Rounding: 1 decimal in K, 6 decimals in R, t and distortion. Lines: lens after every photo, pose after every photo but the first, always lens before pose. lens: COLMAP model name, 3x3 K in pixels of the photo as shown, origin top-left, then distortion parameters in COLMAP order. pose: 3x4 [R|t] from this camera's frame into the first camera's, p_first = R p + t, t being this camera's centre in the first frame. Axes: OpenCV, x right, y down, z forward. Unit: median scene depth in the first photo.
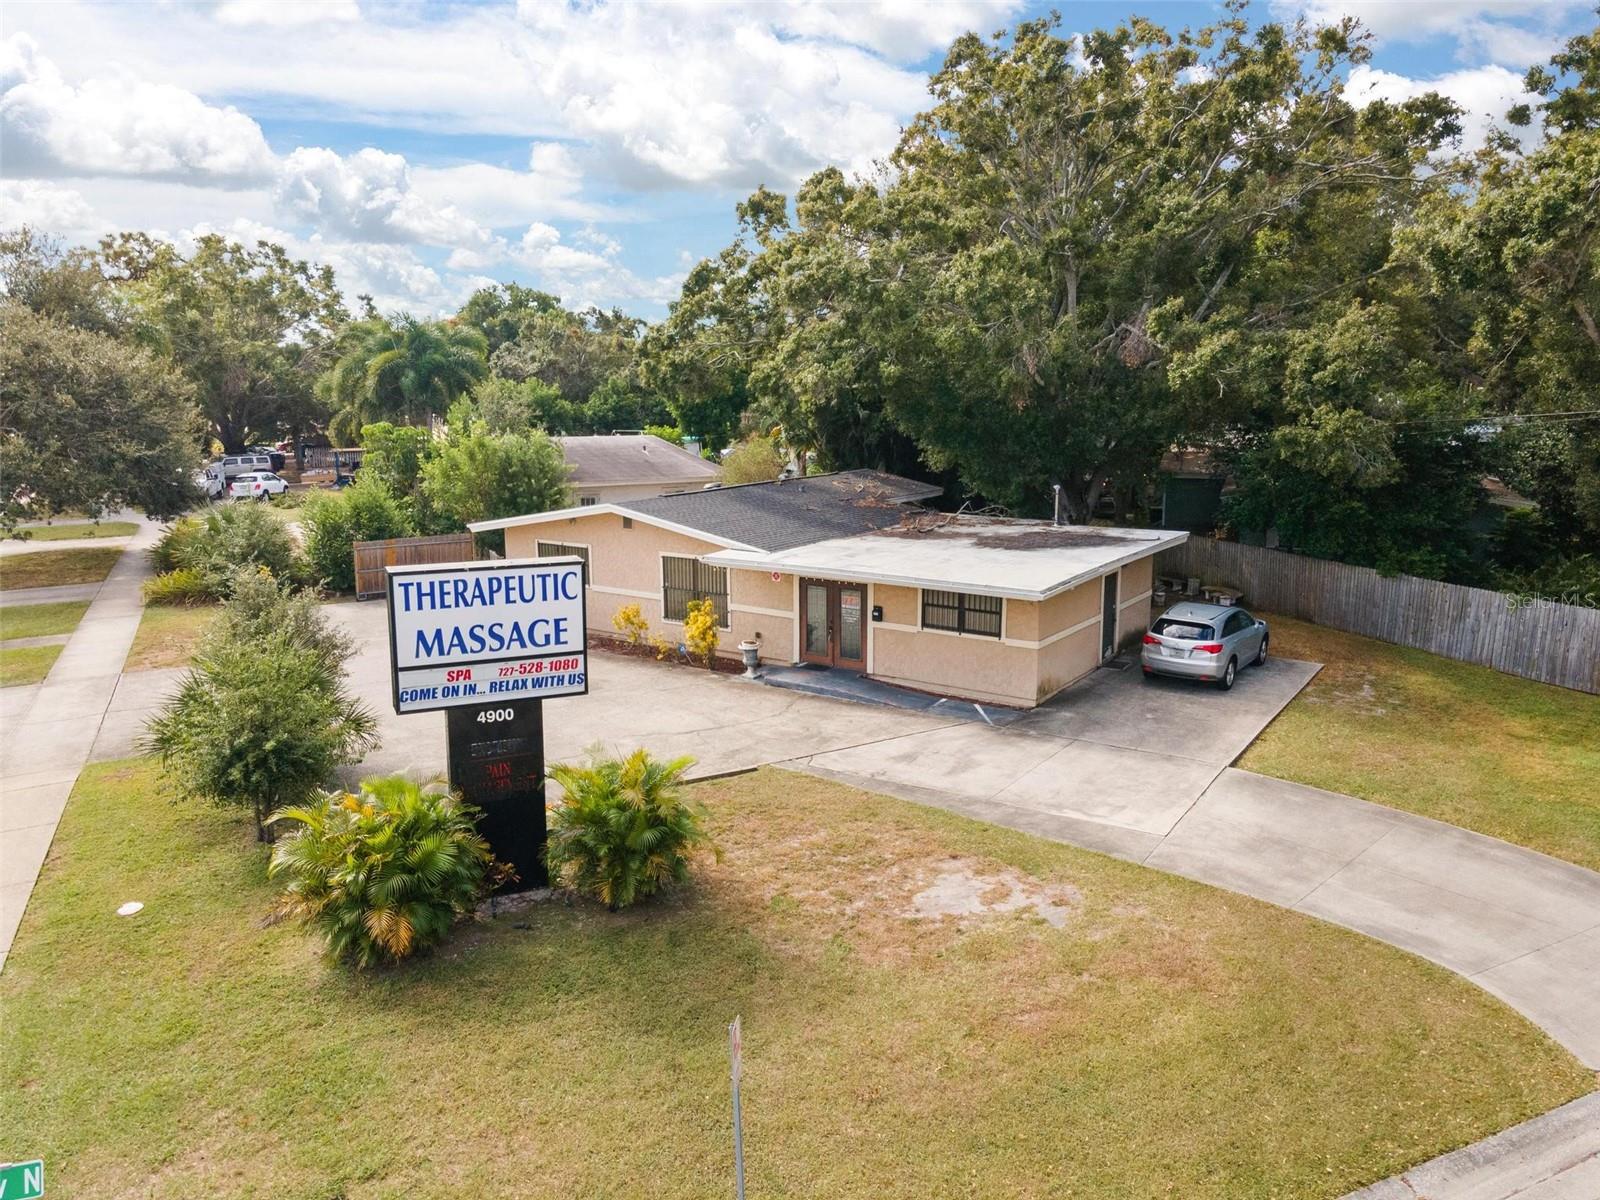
lens RADIAL K [[1191.7, 0, 800.0], [0, 1191.7, 600.0], [0, 0, 1]] dist [0.052229, 0.005486]
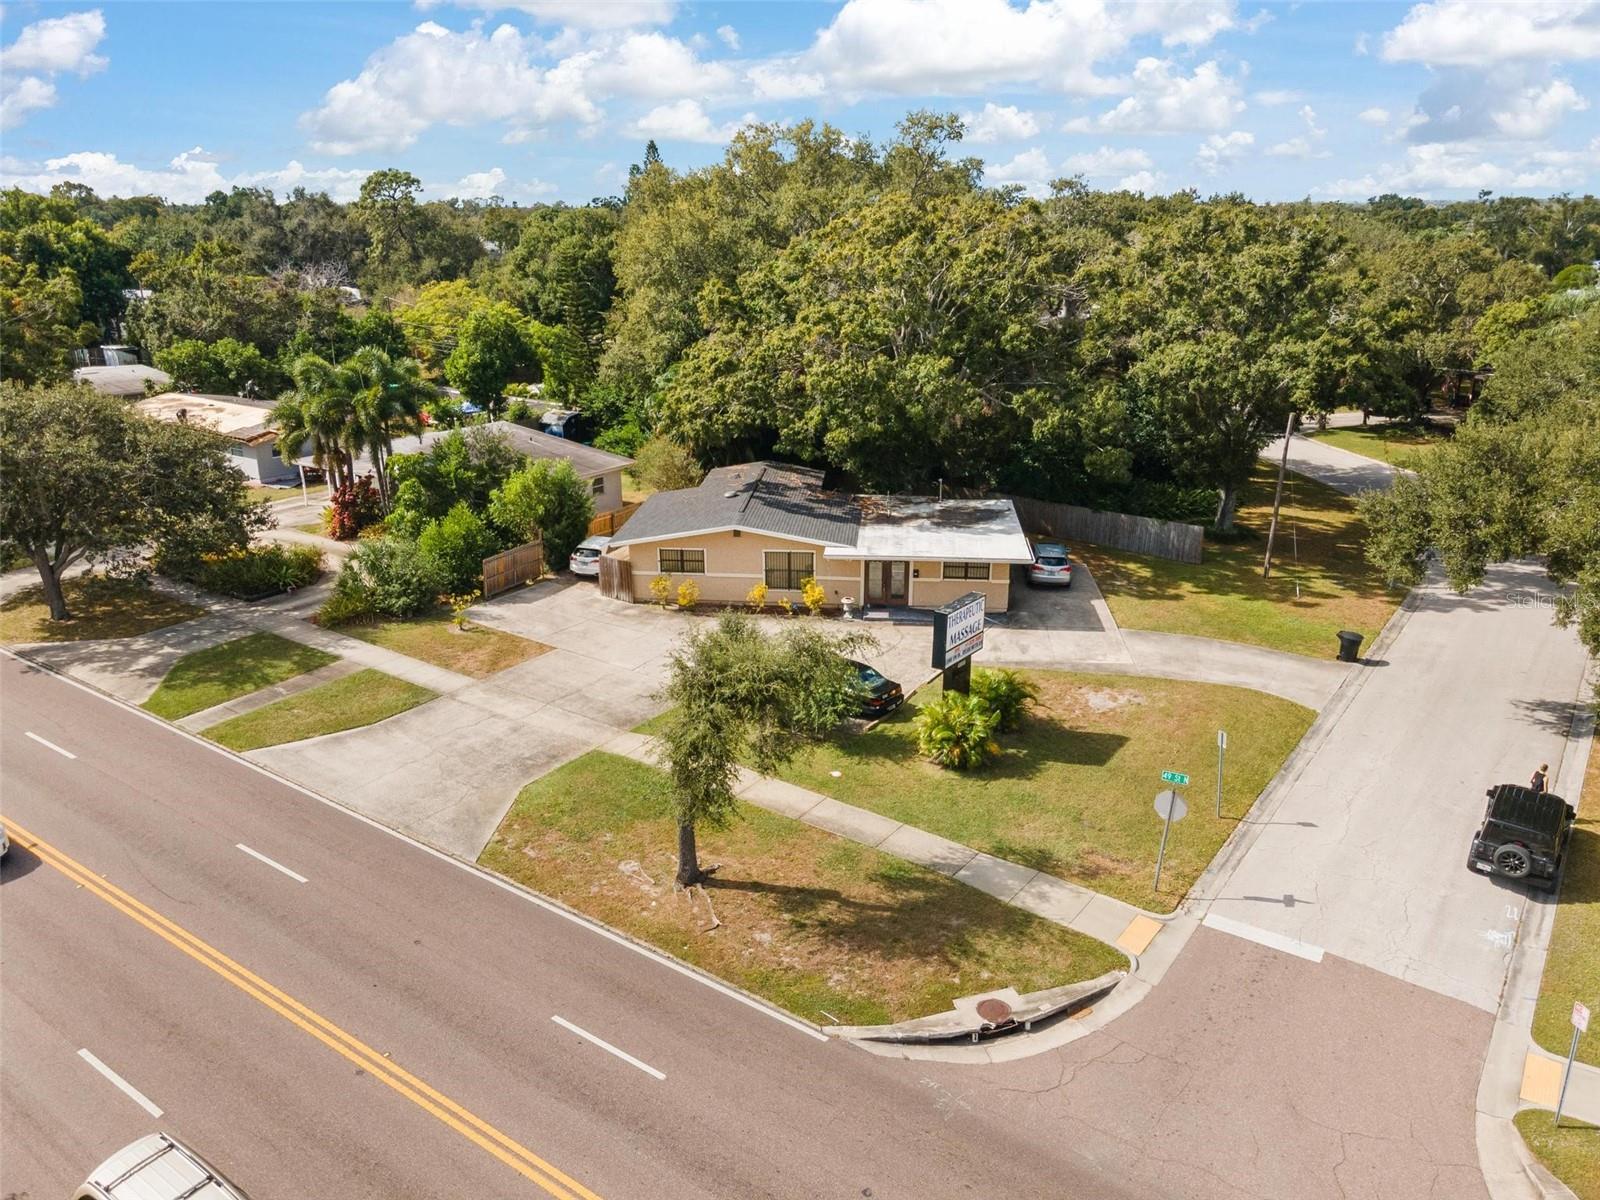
lens RADIAL K [[1191.7, 0, 800.0], [0, 1191.7, 600.0], [0, 0, 1]] dist [0.052229, 0.005486]
pose [[0.874069, -0.153438, 0.460935, -1.074574], [0.090700, 0.983670, 0.155454, -0.285040], [-0.477260, -0.094071, 0.873712, -0.600526]]
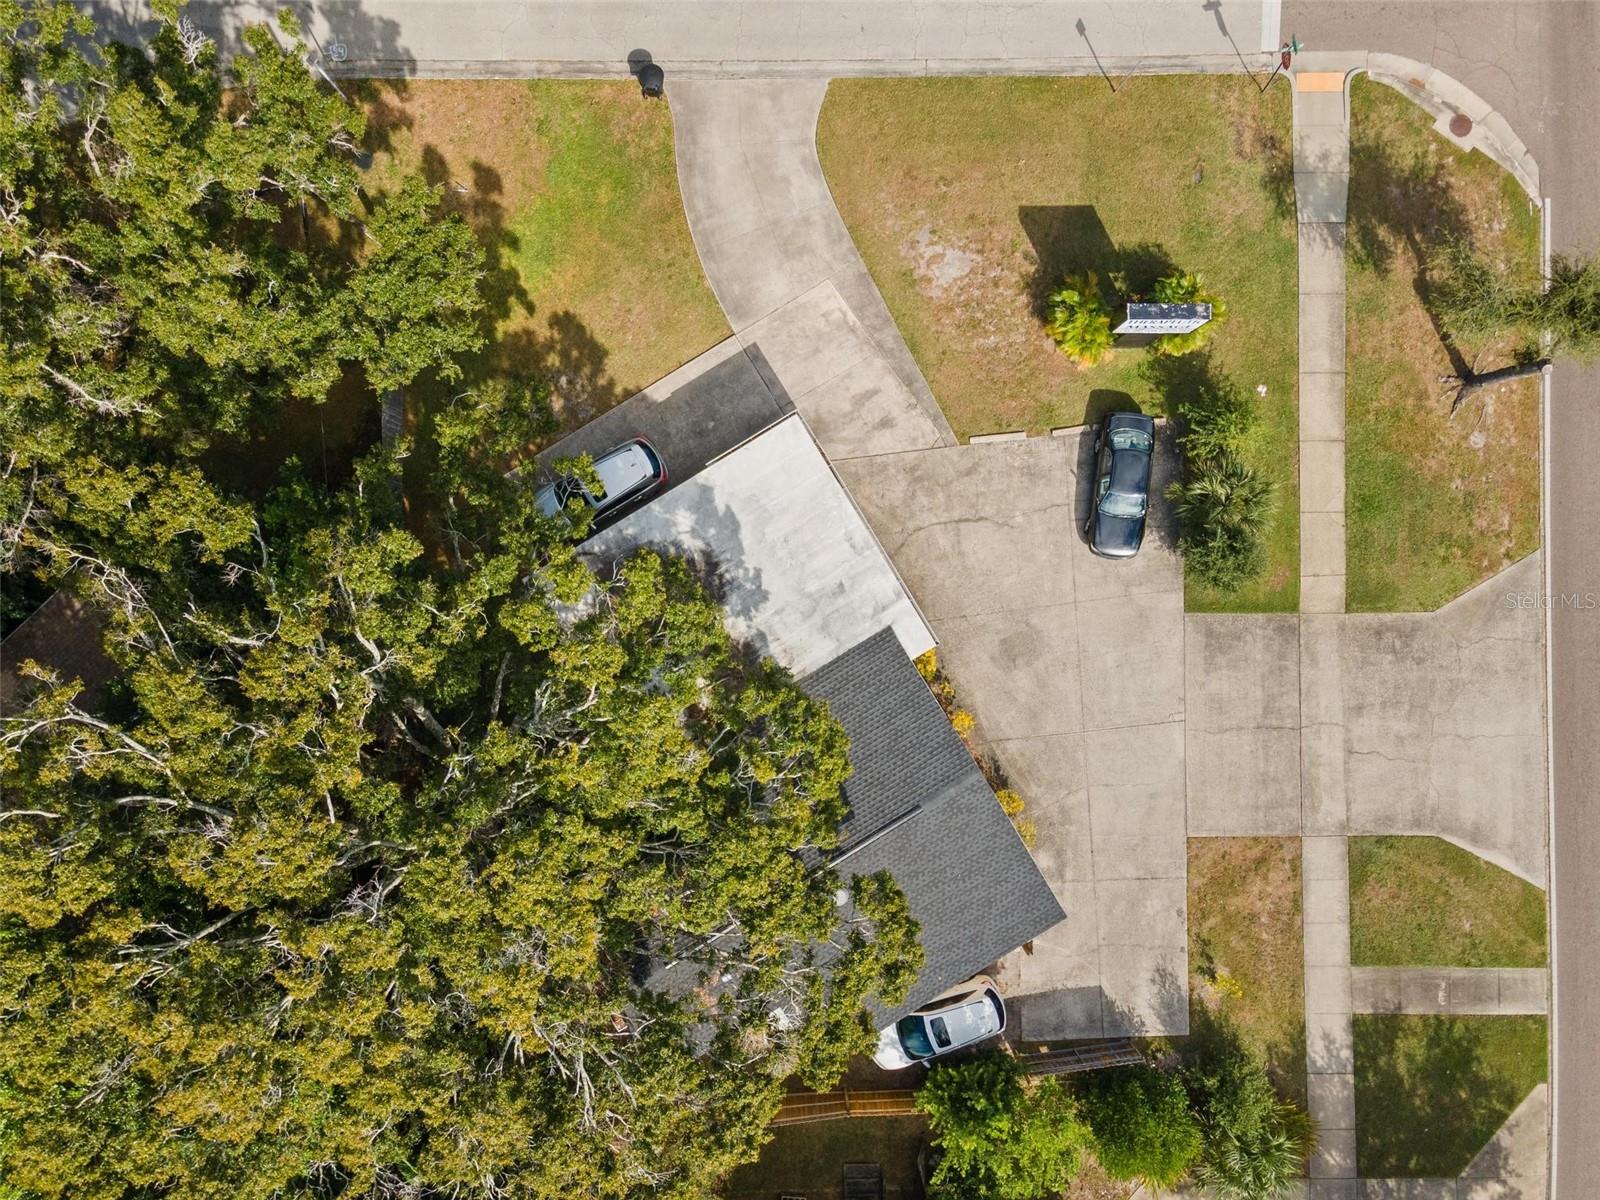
lens RADIAL K [[1191.7, 0, 800.0], [0, 1191.7, 600.0], [0, 0, 1]] dist [0.052229, 0.005486]
pose [[-0.908838, -0.416544, -0.022482, 0.126144], [0.052811, -0.168352, 0.984311, -1.555932], [-0.413793, 0.893392, 0.175003, 0.909562]]
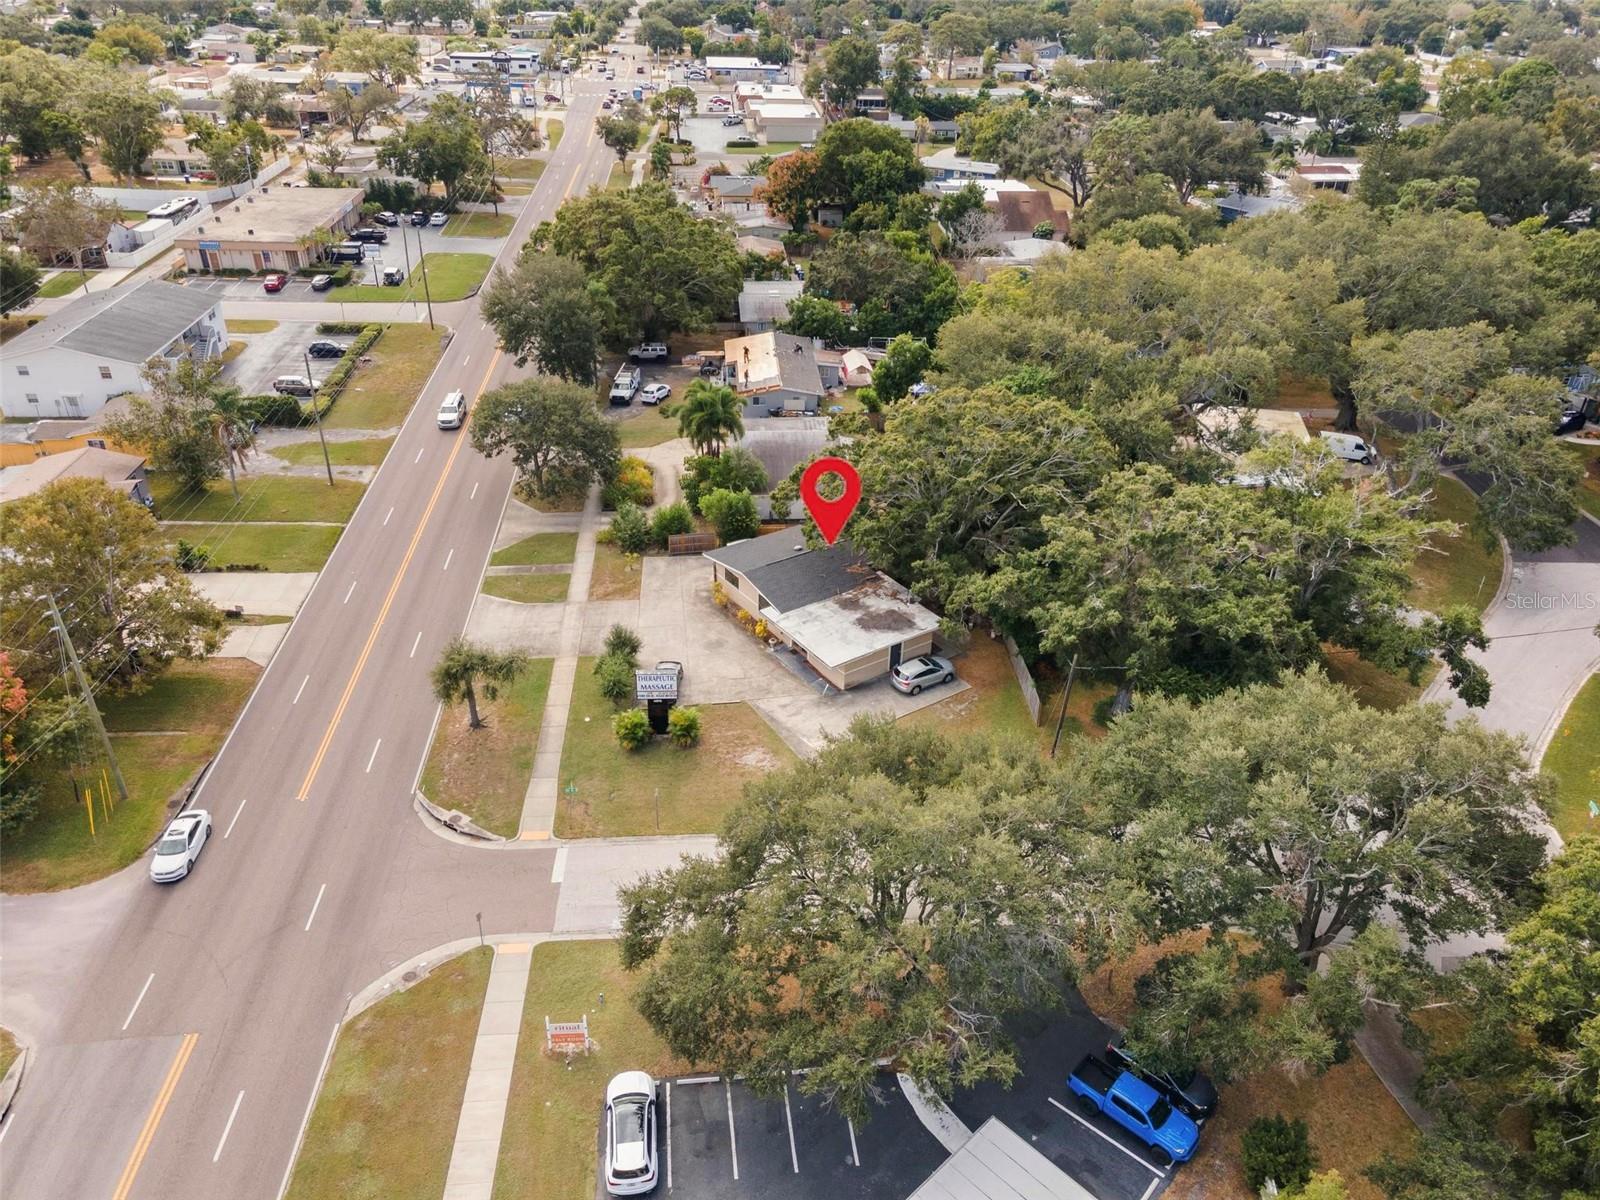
lens RADIAL K [[1191.7, 0, 800.0], [0, 1191.7, 600.0], [0, 0, 1]] dist [0.052229, 0.005486]
pose [[0.932465, 0.204860, -0.297561, 0.999049], [-0.099850, 0.937733, 0.332695, -1.200320], [0.347188, -0.280515, 0.894858, -1.812825]]
